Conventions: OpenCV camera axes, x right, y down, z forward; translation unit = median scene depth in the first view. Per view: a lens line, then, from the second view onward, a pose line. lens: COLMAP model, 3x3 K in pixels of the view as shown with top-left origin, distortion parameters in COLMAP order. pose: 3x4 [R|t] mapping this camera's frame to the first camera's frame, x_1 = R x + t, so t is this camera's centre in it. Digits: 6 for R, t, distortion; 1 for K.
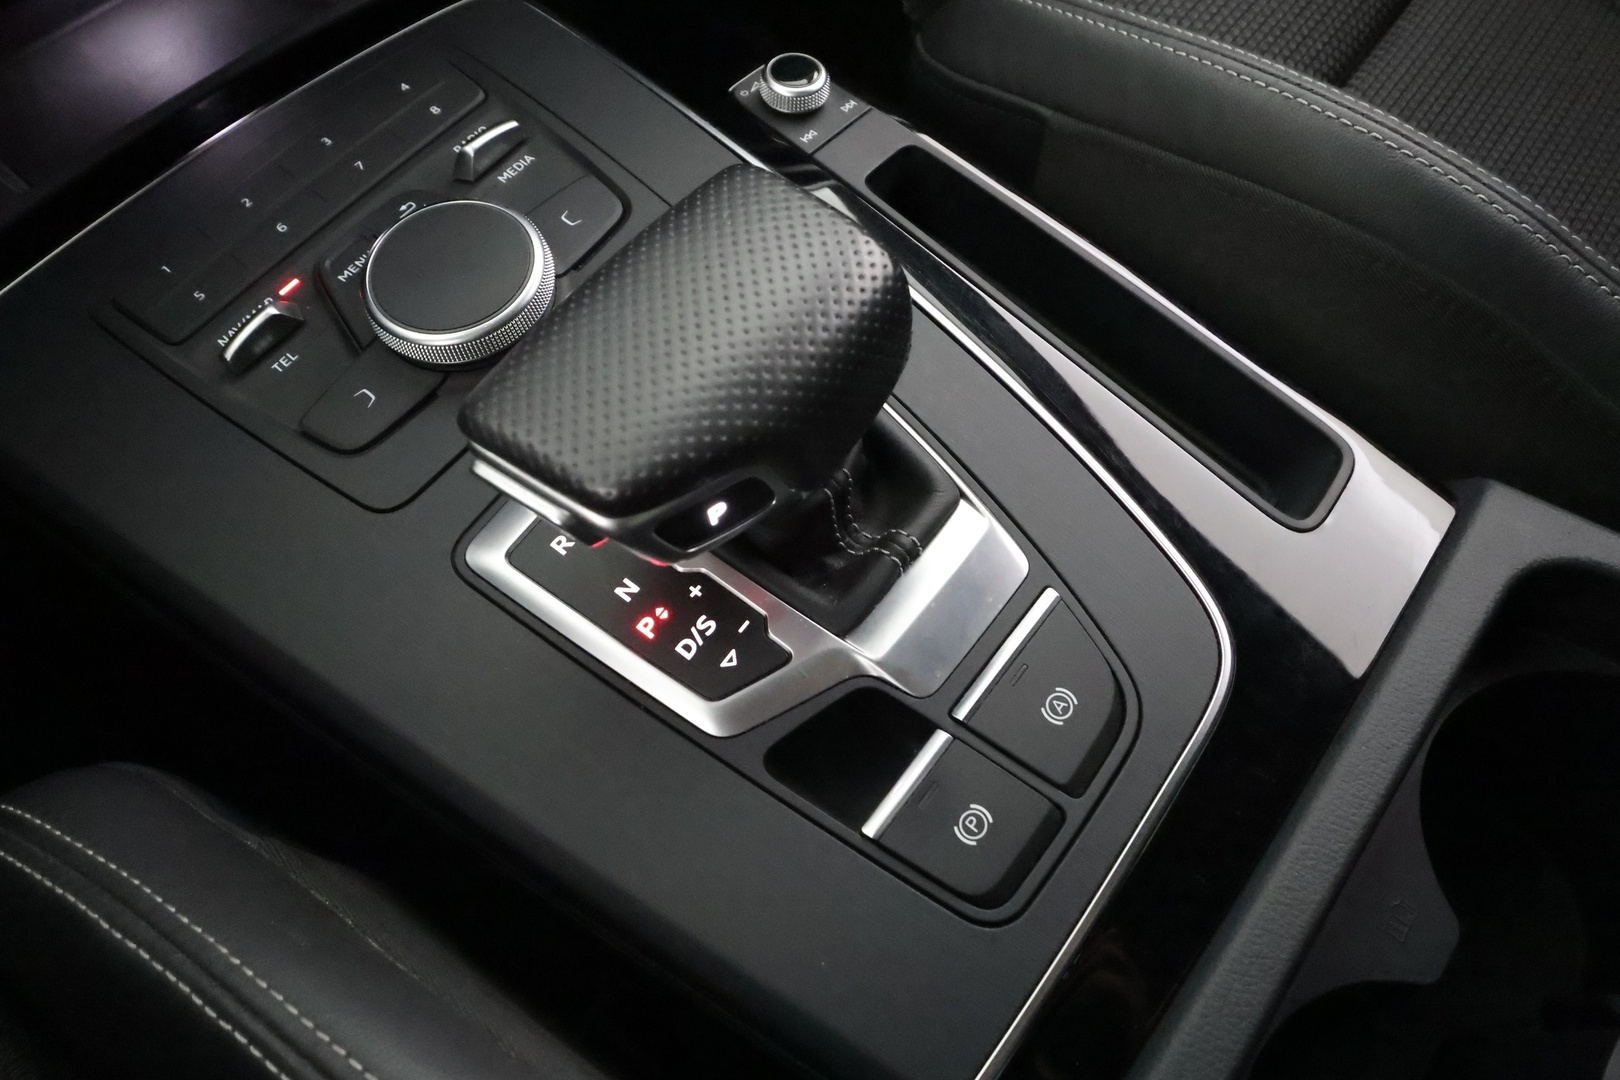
lens RADIAL K [[1053.6, 0, 805.8], [0, 1053.6, 540.6], [0, 0, 1]] dist [0.004070, 0.000634]
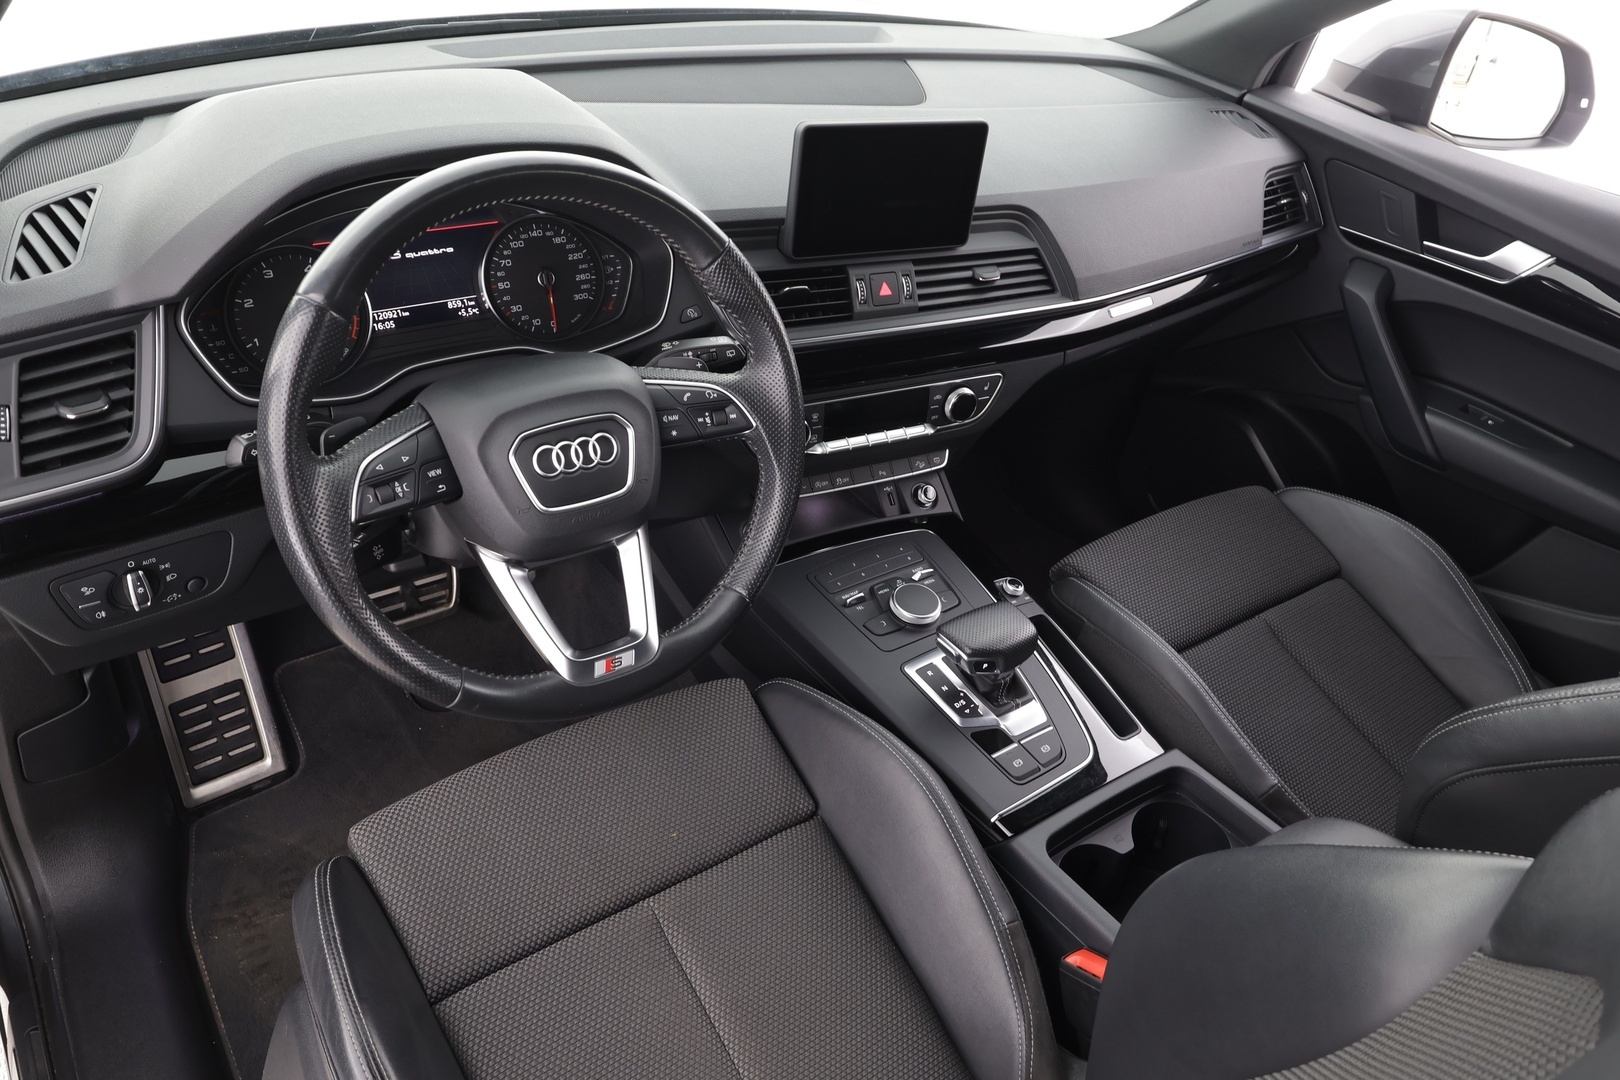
lens RADIAL K [[1150.3, 0, 810.8], [0, 1150.3, 539.4], [0, 0, 1]] dist [0.003512, 0.006140]
pose [[0.939413, 0.327763, -0.100371, -0.361290], [-0.339921, 0.852946, -0.396152, 1.323641], [-0.044232, 0.406268, 0.912683, -2.834926]]
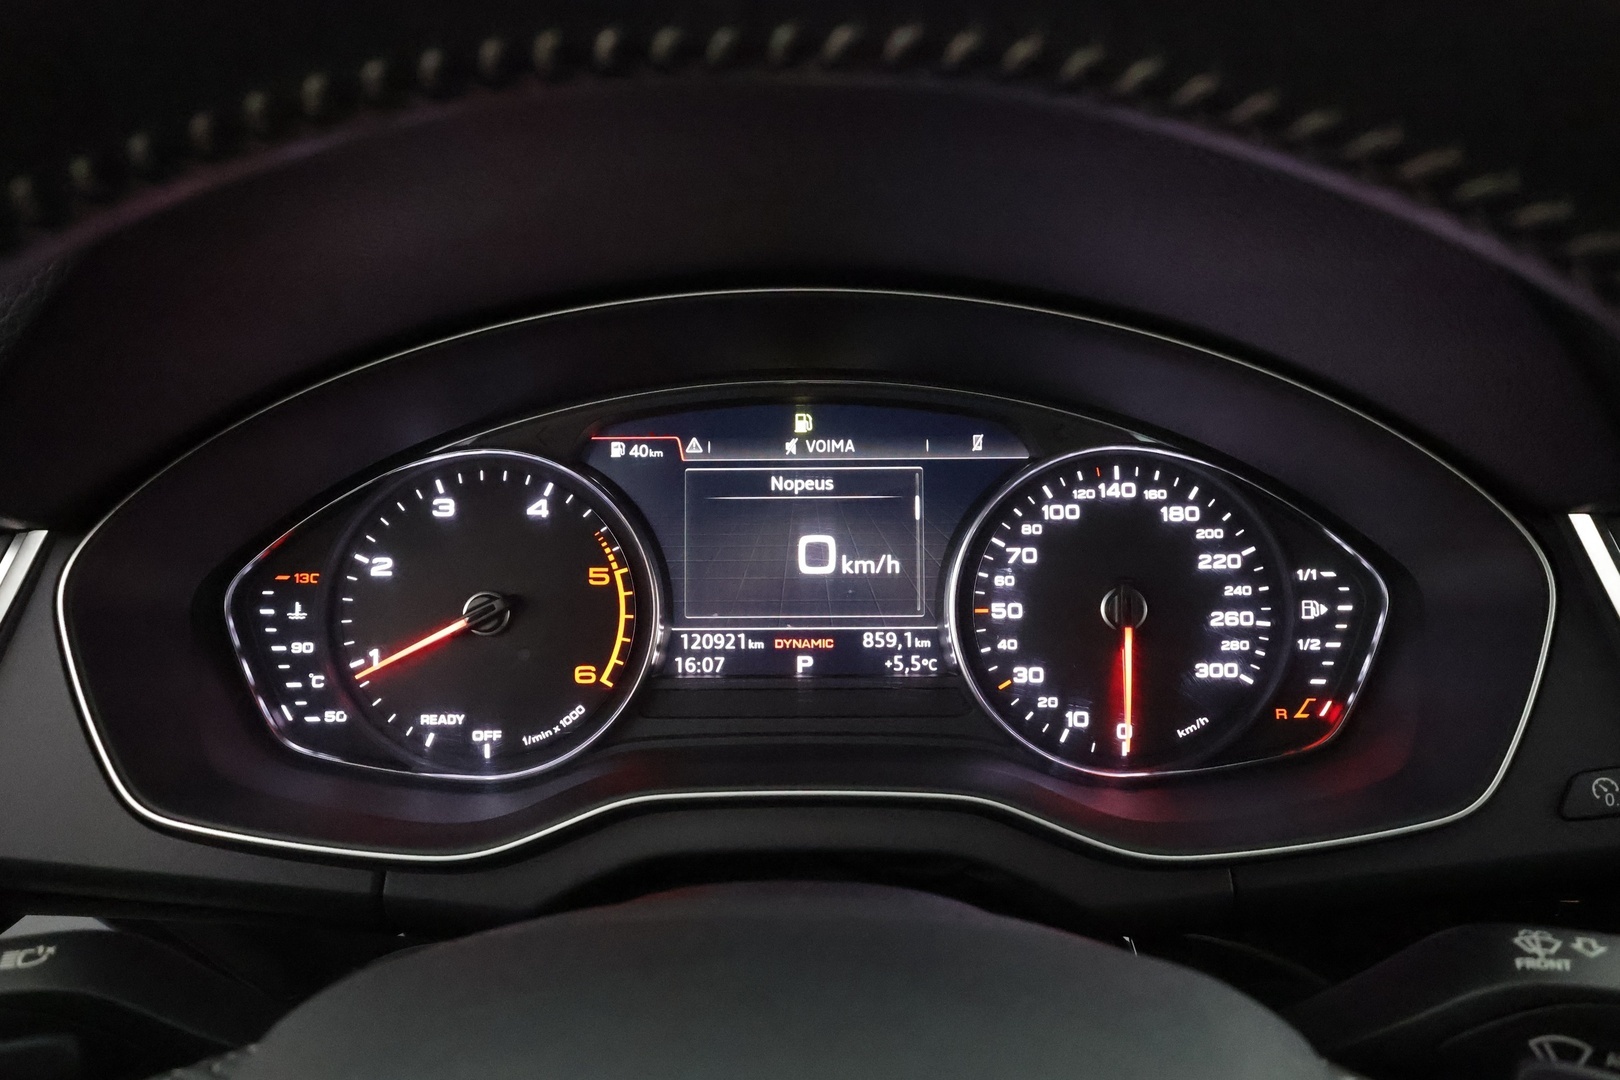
lens RADIAL K [[1019.0, 0, 806.7], [0, 1019.0, 540.9], [0, 0, 1]] dist [-0.002206, 0.004021]
pose [[0.622433, 0.365602, -0.692035, -1.227421], [-0.703078, 0.649677, -0.289140, 0.005448], [0.343889, 0.666524, 0.661427, -0.762130]]
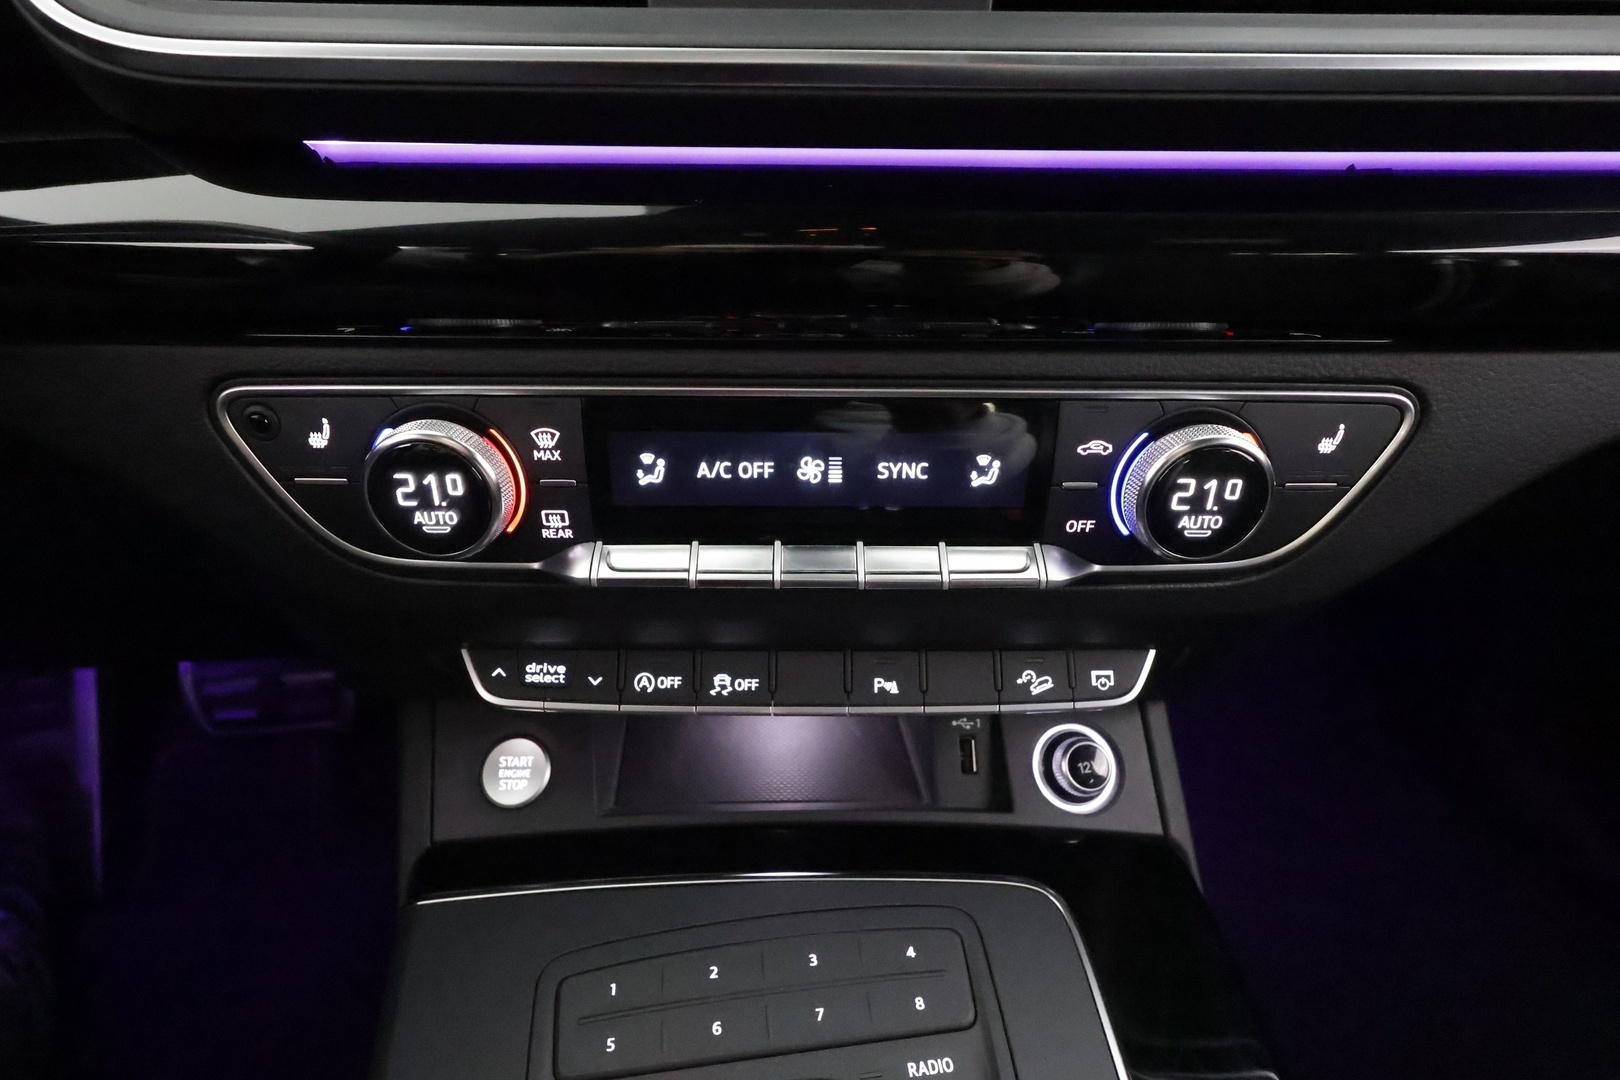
lens RADIAL K [[814.4, 0, 813.8], [0, 814.4, 534.0], [0, 0, 1]] dist [-0.003054, -0.000448]
pose [[0.729303, 0.443191, -0.521247, -0.276317], [-0.633779, 0.724622, -0.270642, -0.551398], [0.257761, 0.527736, 0.809354, 0.194418]]
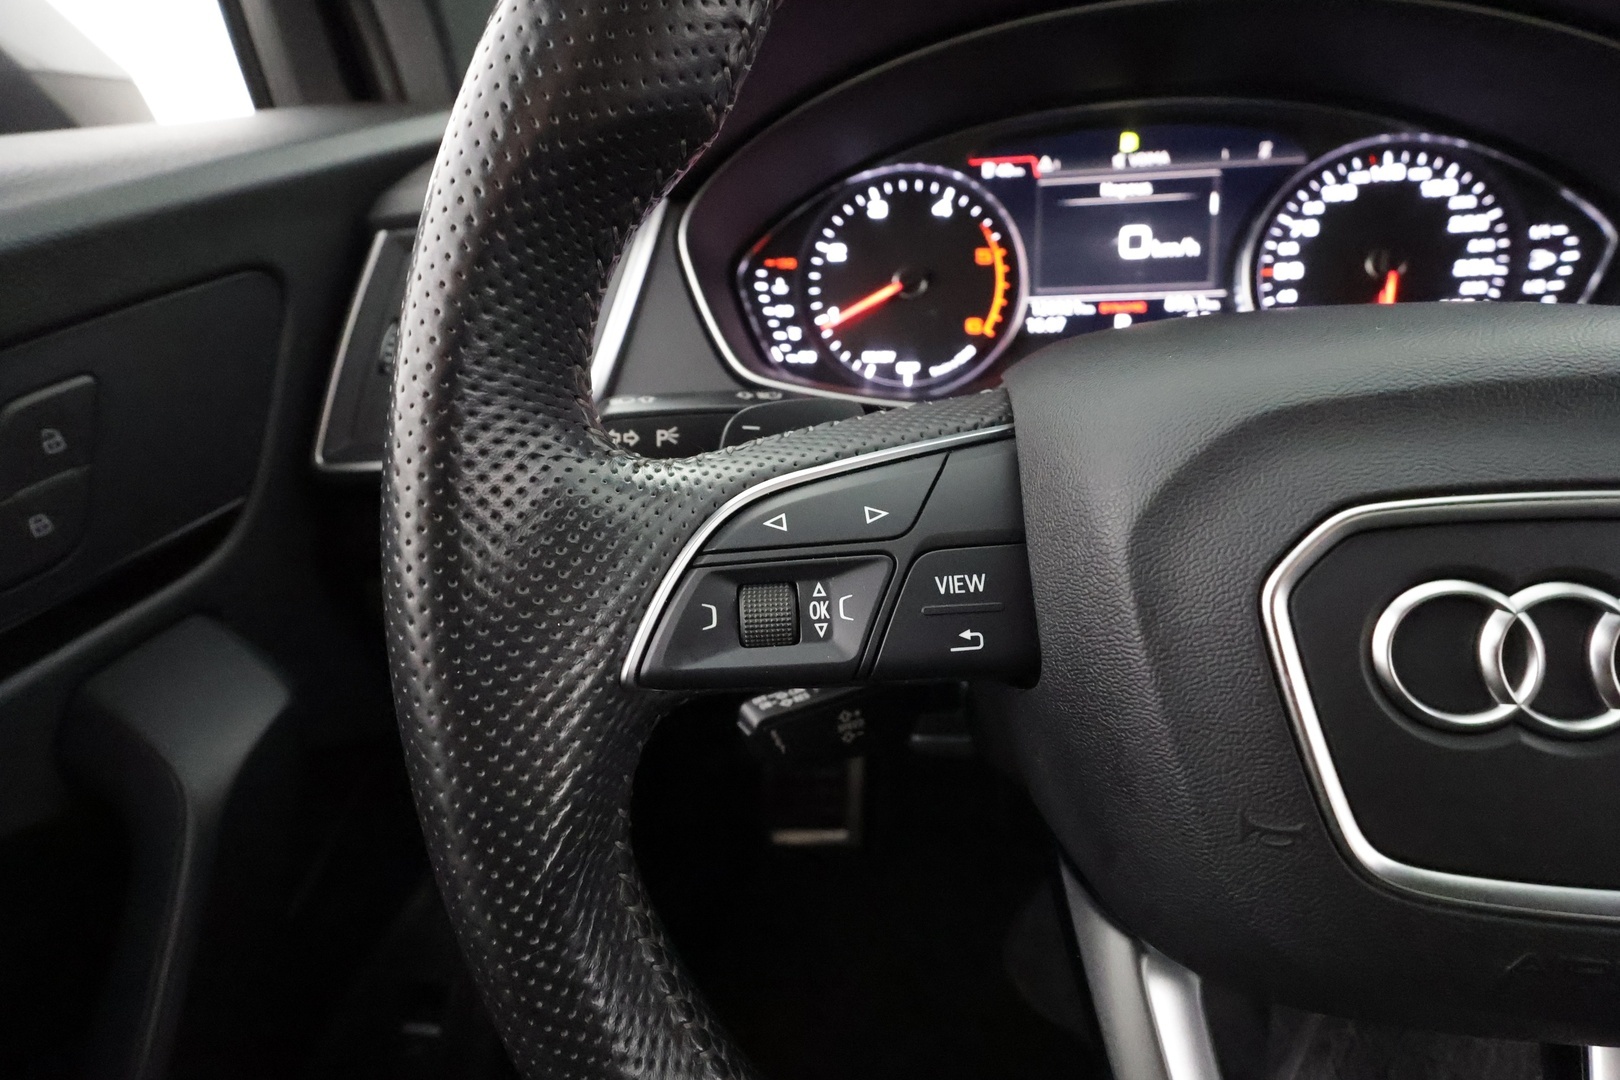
lens RADIAL K [[752.1, 0, 812.1], [0, 752.1, 542.7], [0, 0, 1]] dist [-0.002117, 0.002363]
pose [[0.530831, 0.490314, -0.691239, -1.234627], [-0.728684, 0.680522, -0.076873, 0.505268], [0.432712, 0.544501, 0.718526, -0.800184]]
